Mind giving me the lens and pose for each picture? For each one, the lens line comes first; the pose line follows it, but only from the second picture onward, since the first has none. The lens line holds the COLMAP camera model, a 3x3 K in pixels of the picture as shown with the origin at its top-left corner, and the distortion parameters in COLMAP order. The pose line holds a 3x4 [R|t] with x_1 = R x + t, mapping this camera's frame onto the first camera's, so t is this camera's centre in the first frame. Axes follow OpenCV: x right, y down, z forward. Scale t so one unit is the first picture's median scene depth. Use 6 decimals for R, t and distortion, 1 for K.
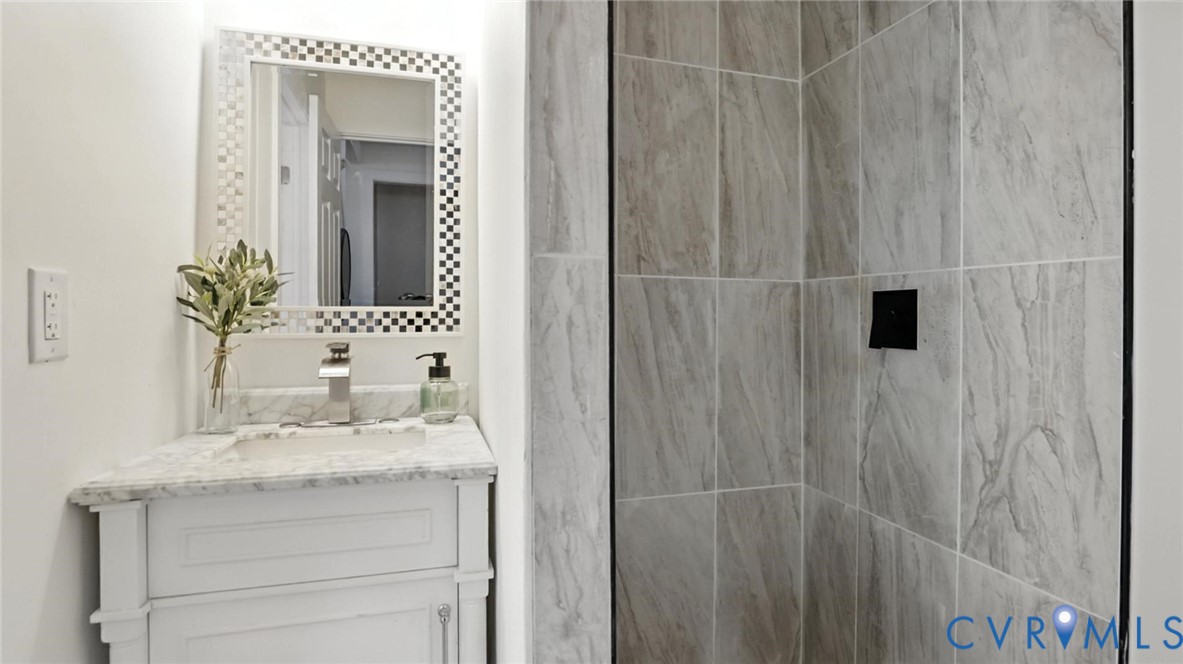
lens RADIAL K [[593.1, 0, 591.5], [0, 593.1, 332.0], [0, 0, 1]] dist [-0.002384, -0.000698]
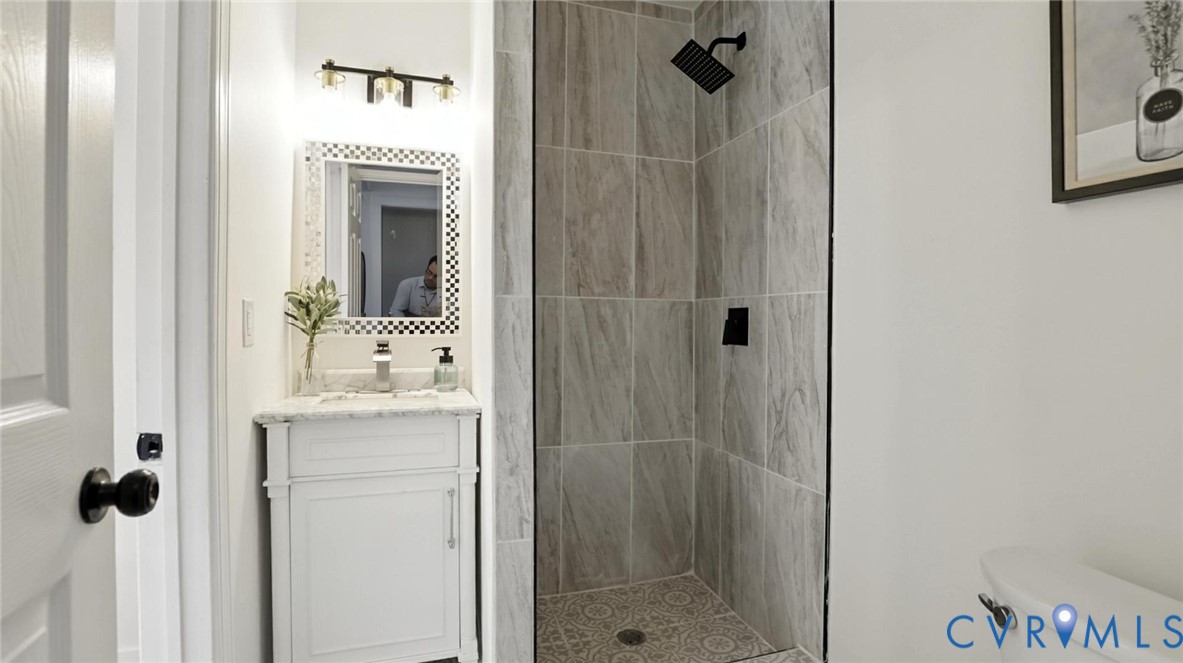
lens RADIAL K [[578.0, 0, 593.8], [0, 578.0, 341.5], [0, 0, 1]] dist [0.014145, -0.000101]
pose [[0.999857, 0.001220, 0.016842, 0.104662], [-0.001289, 0.999991, 0.004072, 0.012748], [-0.016837, -0.004093, 0.999850, -0.520070]]
